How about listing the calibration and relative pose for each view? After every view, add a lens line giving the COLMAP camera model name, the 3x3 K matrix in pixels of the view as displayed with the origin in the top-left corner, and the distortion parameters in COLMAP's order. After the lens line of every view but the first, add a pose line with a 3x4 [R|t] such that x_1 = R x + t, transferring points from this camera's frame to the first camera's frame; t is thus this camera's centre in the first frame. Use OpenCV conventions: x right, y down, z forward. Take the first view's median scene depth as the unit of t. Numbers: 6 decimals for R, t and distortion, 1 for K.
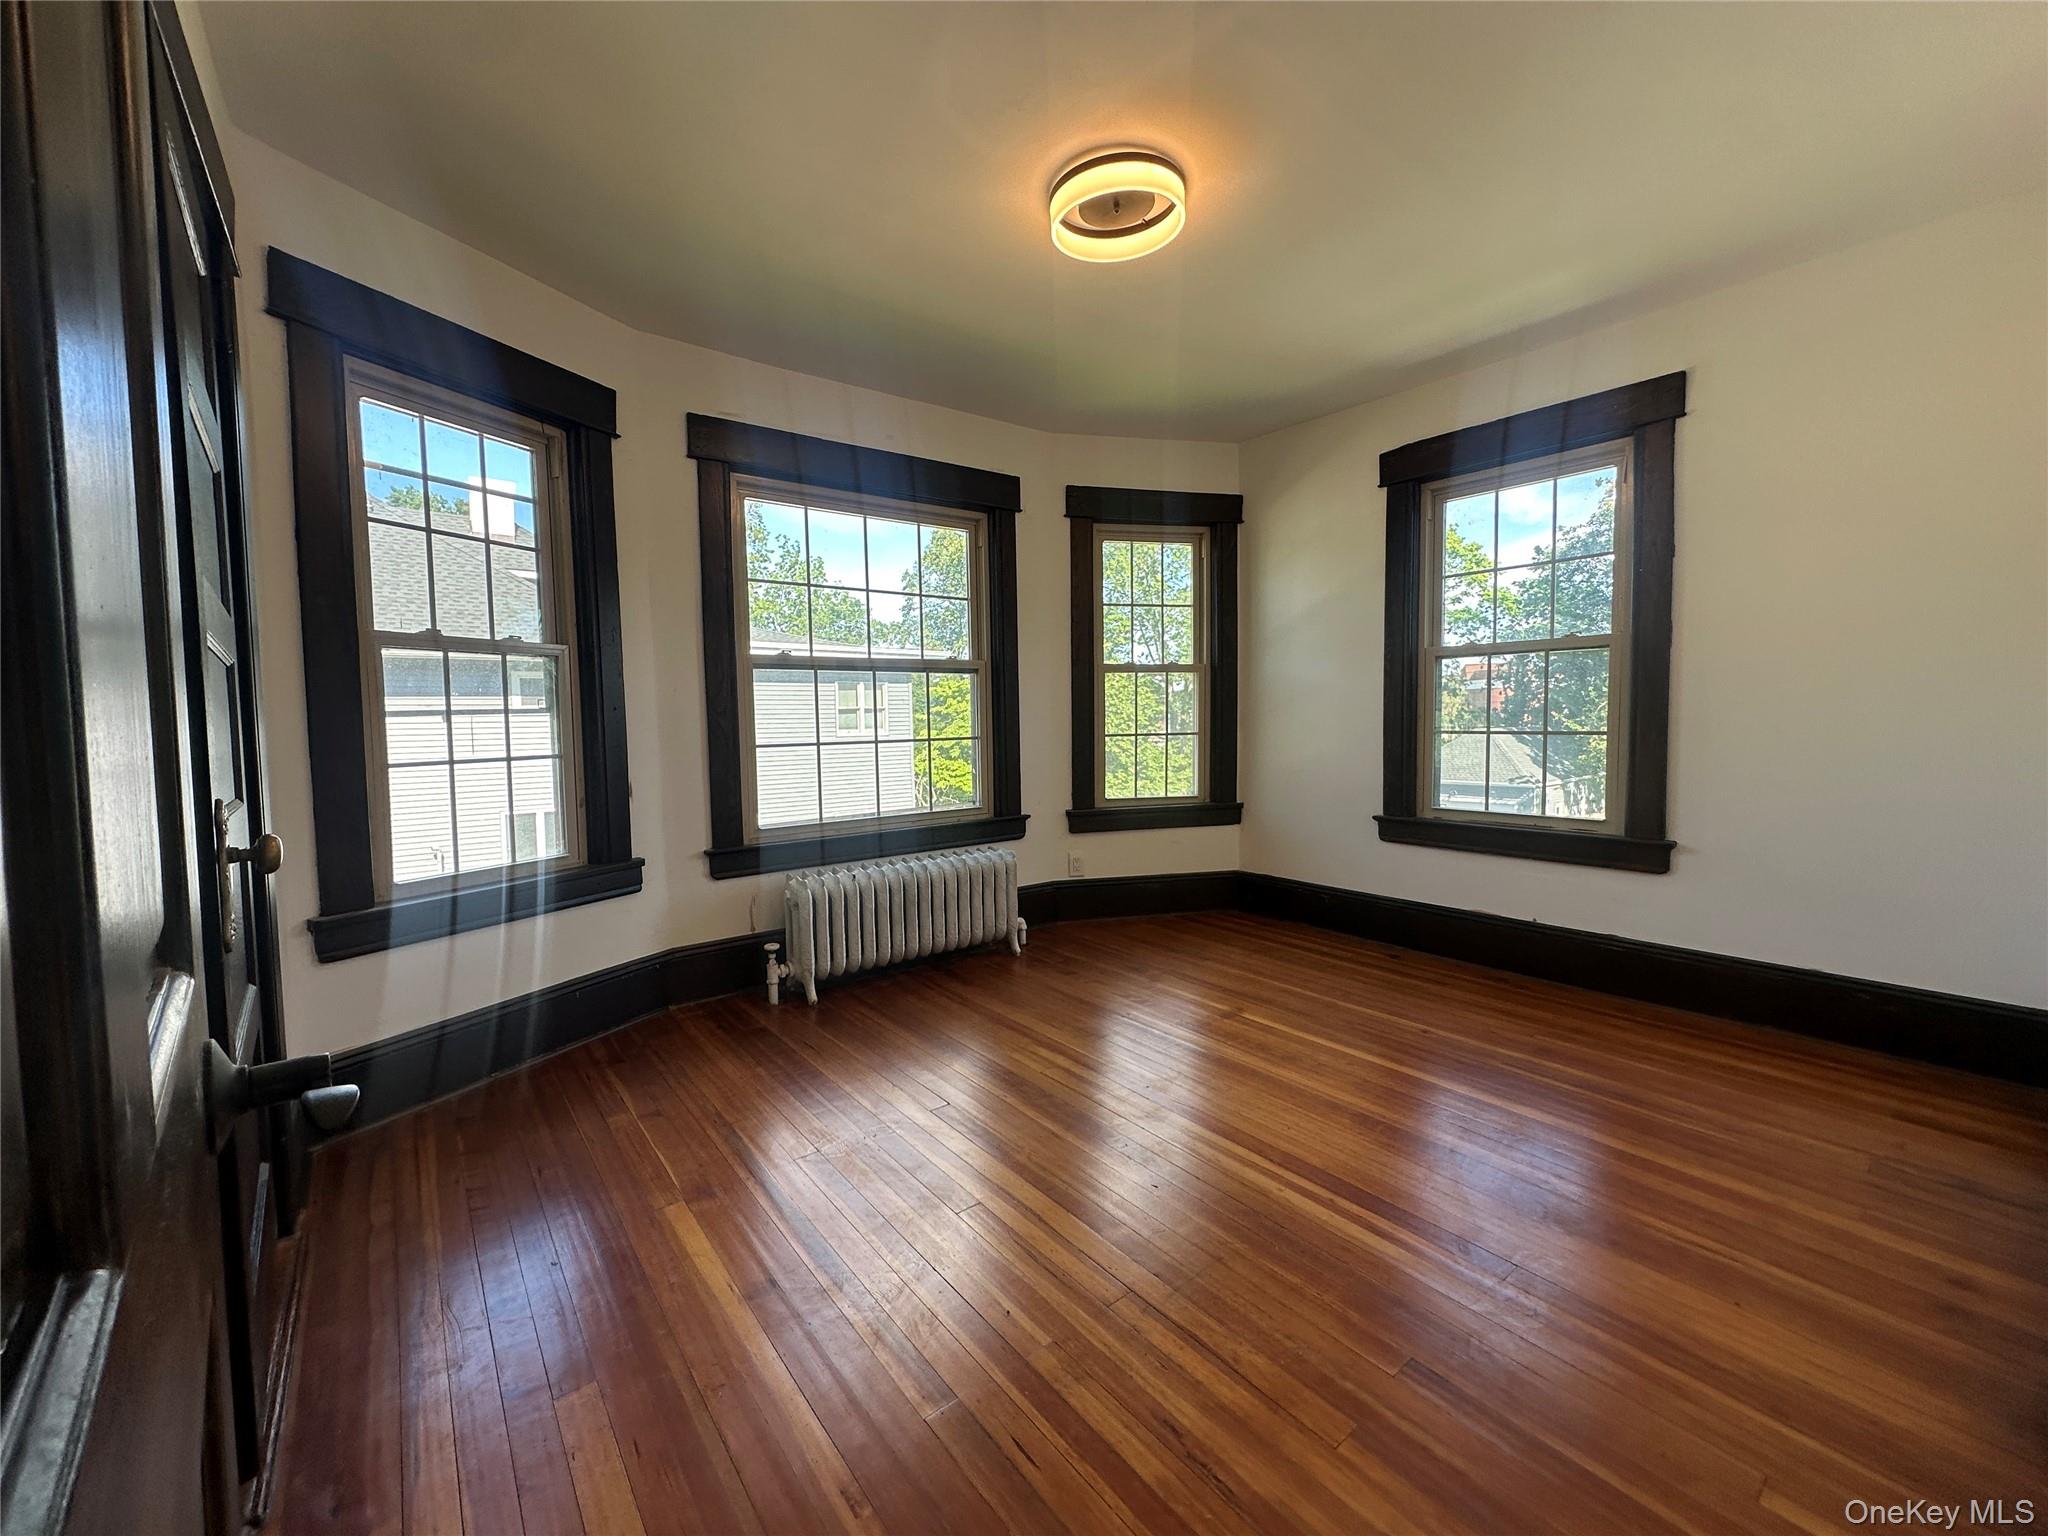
lens RADIAL K [[814.4, 0, 1008.9], [0, 814.4, 763.2], [0, 0, 1]] dist [0.003490, -0.001132]
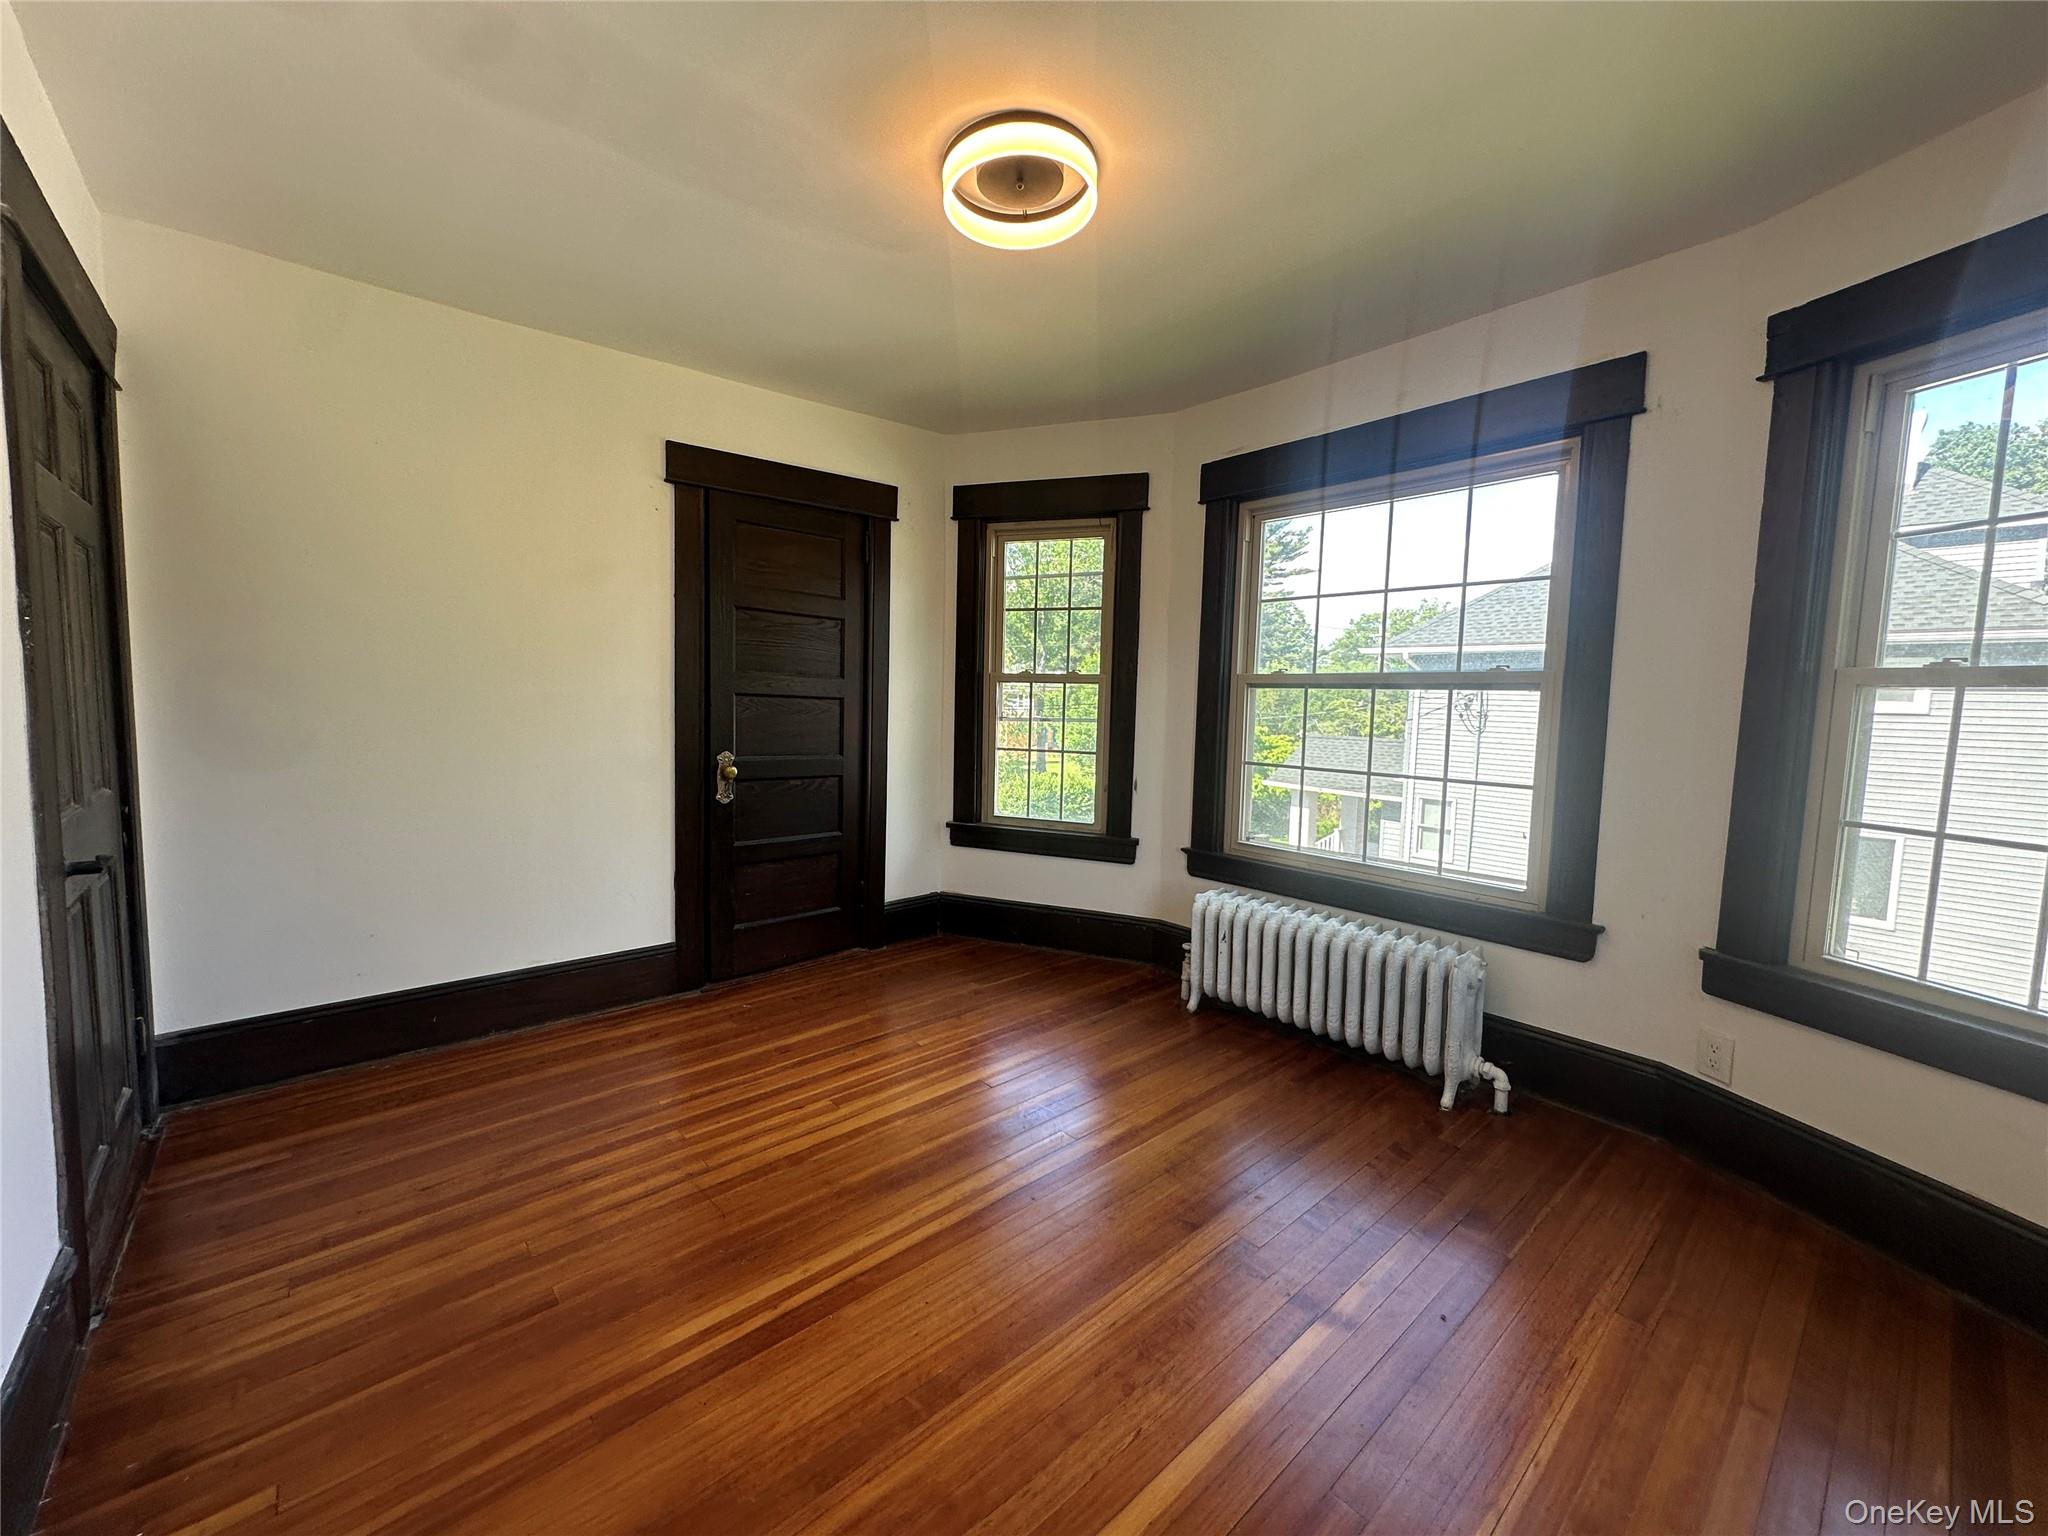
lens RADIAL K [[814.4, 0, 1028.0], [0, 814.4, 759.3], [0, 0, 1]] dist [0.003490, -0.001132]
pose [[0.061819, 0.089032, -0.994109, 0.786242], [-0.080870, 0.993186, 0.083920, -0.098610], [0.994806, 0.075206, 0.068598, 0.738184]]
